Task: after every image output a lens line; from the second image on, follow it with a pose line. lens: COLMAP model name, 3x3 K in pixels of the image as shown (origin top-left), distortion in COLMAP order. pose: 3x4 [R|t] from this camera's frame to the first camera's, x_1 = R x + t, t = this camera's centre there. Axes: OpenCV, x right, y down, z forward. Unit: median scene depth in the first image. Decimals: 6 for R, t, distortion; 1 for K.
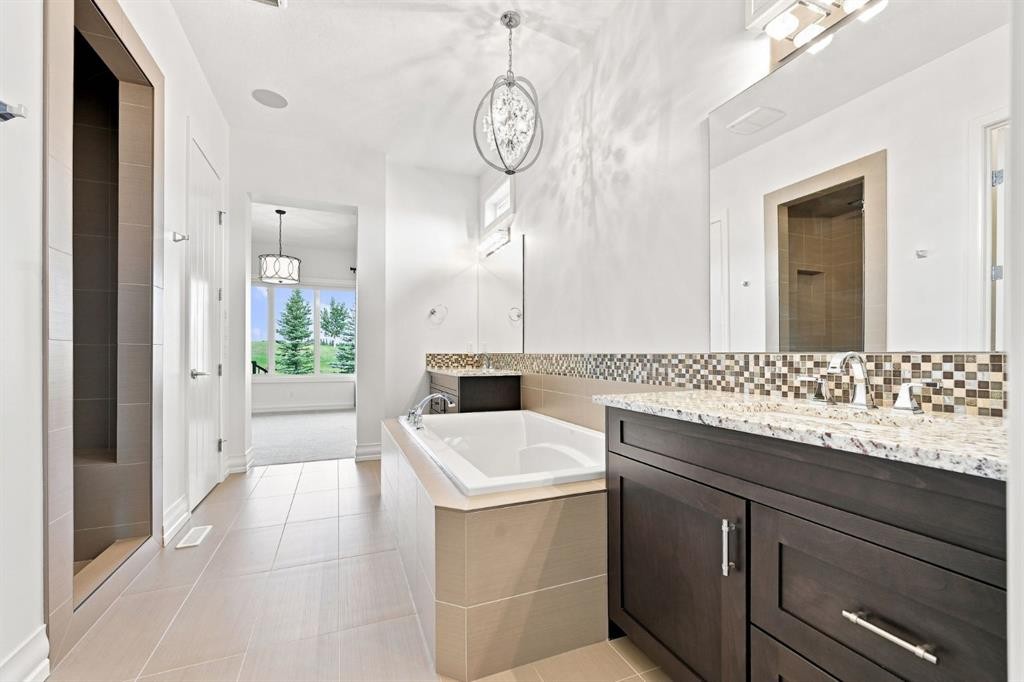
lens RADIAL K [[436.2, 0, 510.9], [0, 436.2, 354.5], [0, 0, 1]] dist [0.000646, 0.000060]
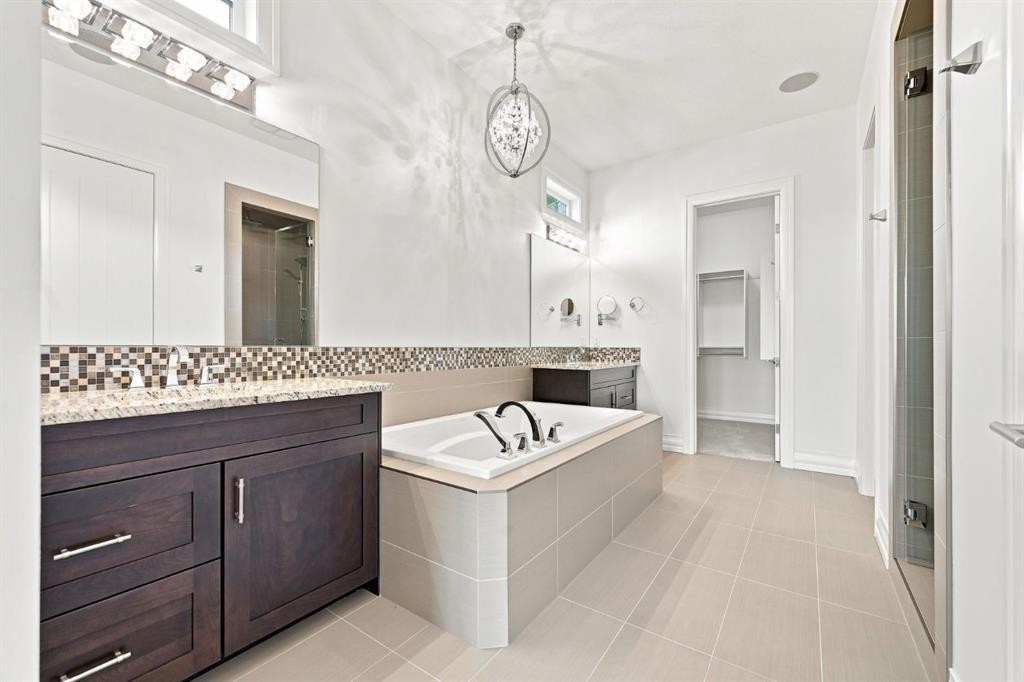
lens RADIAL K [[397.6, 0, 512.0], [0, 397.6, 341.0], [0, 0, 1]] dist [-0.000093, 0.000085]
pose [[-0.527518, 0.011228, 0.849470, -0.790229], [-0.002052, 0.999893, -0.014491, -0.003344], [-0.849541, -0.009387, -0.527438, 1.475960]]
